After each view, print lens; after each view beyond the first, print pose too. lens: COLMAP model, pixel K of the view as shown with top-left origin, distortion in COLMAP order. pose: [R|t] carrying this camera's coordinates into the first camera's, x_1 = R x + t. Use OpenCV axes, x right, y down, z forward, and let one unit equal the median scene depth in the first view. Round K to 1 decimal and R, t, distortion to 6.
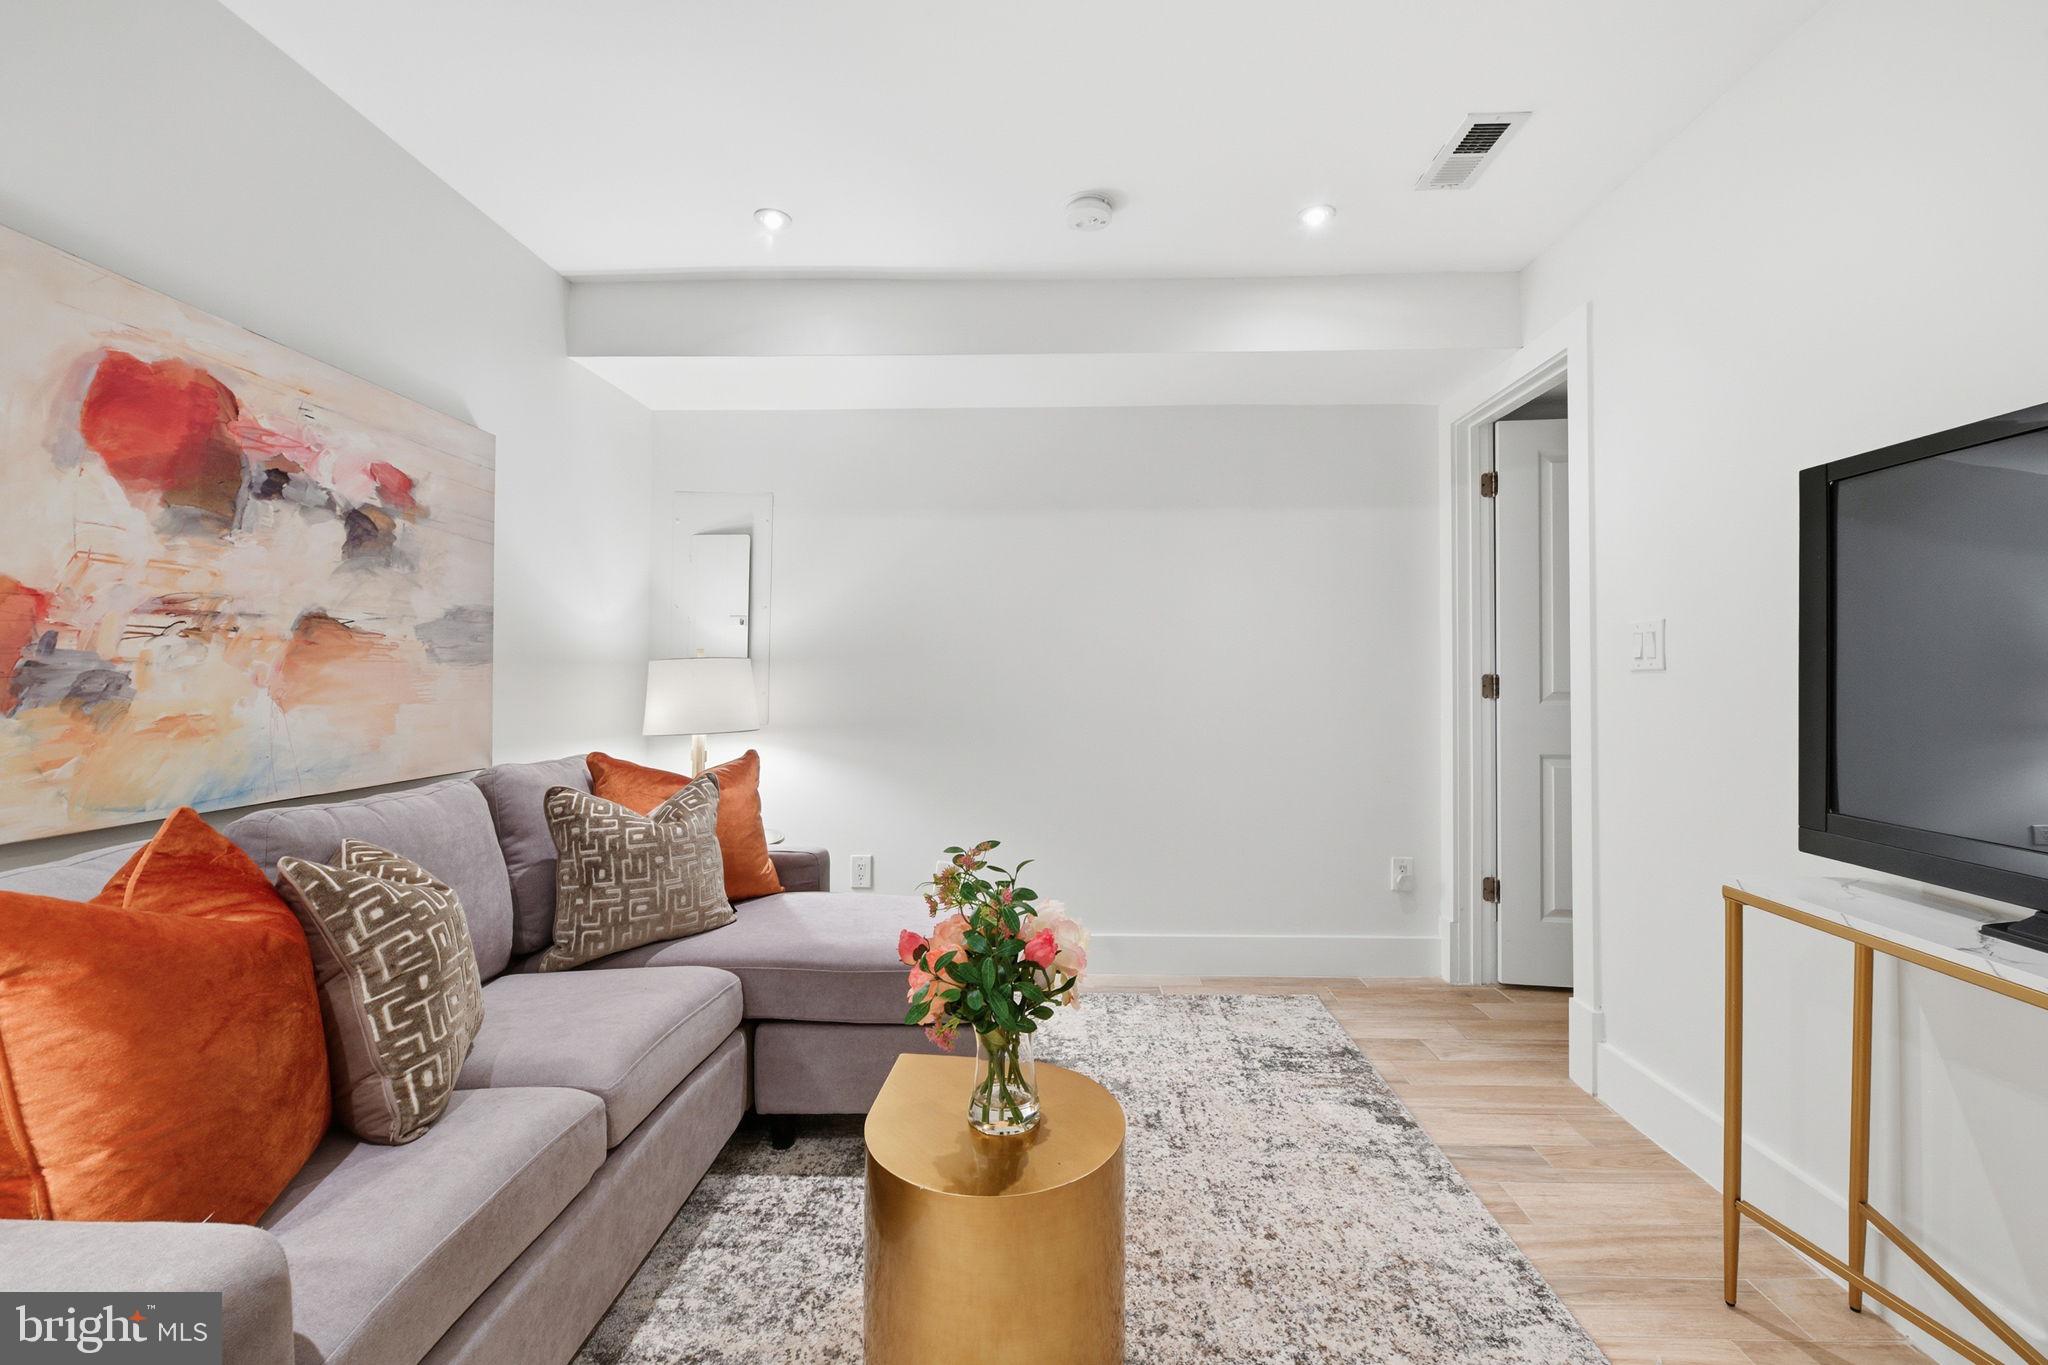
lens RADIAL K [[854.7, 0, 1028.6], [0, 854.7, 665.1], [0, 0, 1]] dist [-0.010406, -0.000184]
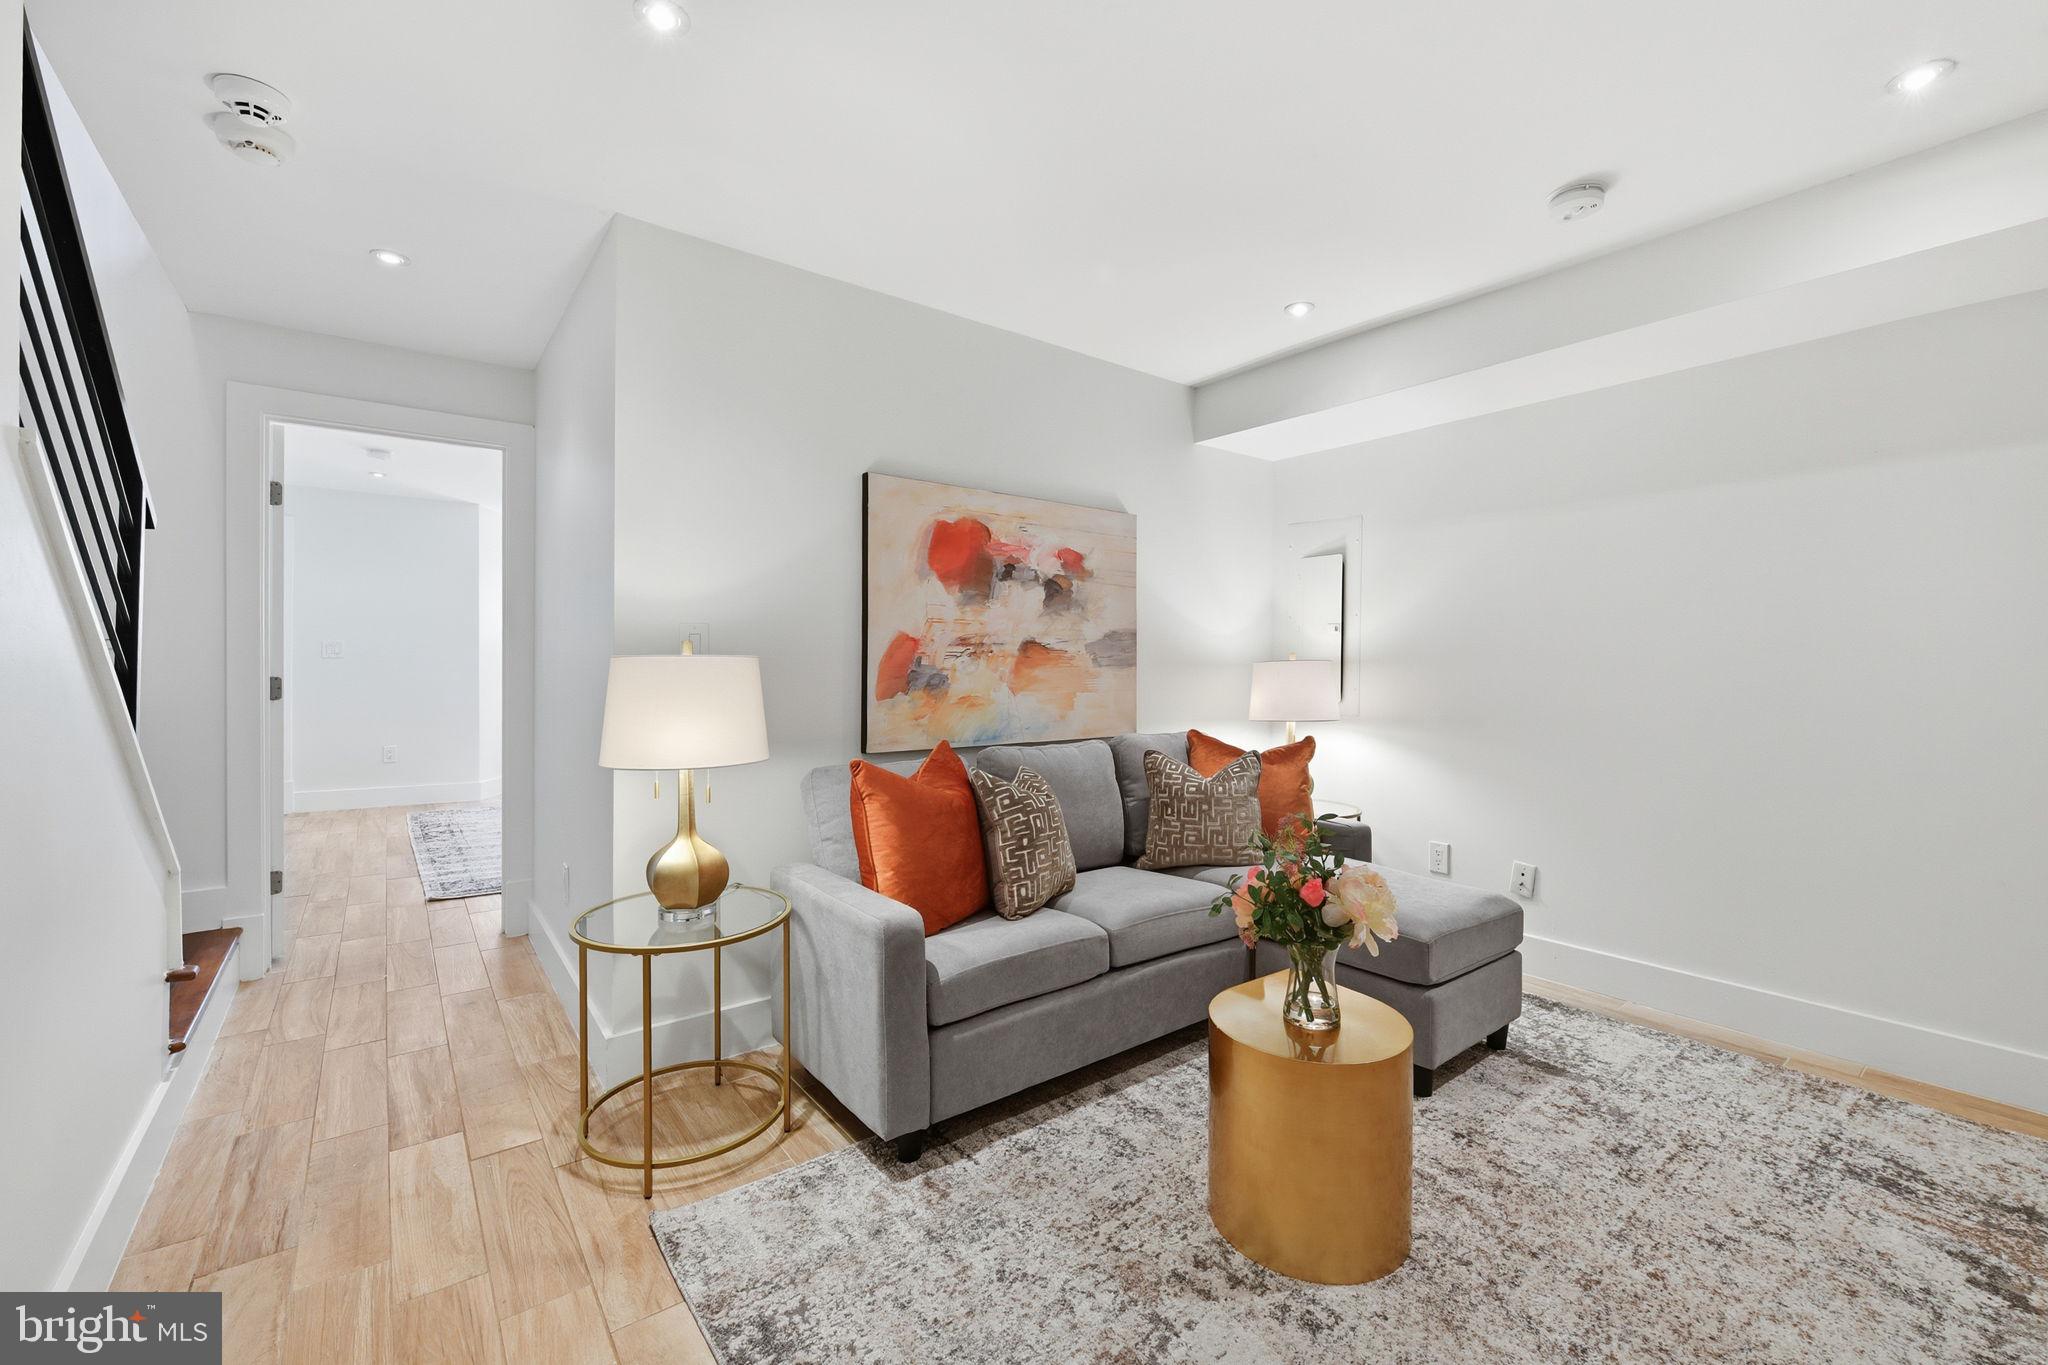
lens RADIAL K [[854.7, 0, 1026.4], [0, 854.7, 678.8], [0, 0, 1]] dist [-0.010406, -0.000184]
pose [[0.622140, 0.015614, -0.782751, 0.552396], [0.008202, 0.999616, 0.026458, -0.027846], [0.782863, -0.022880, 0.621773, -0.121785]]
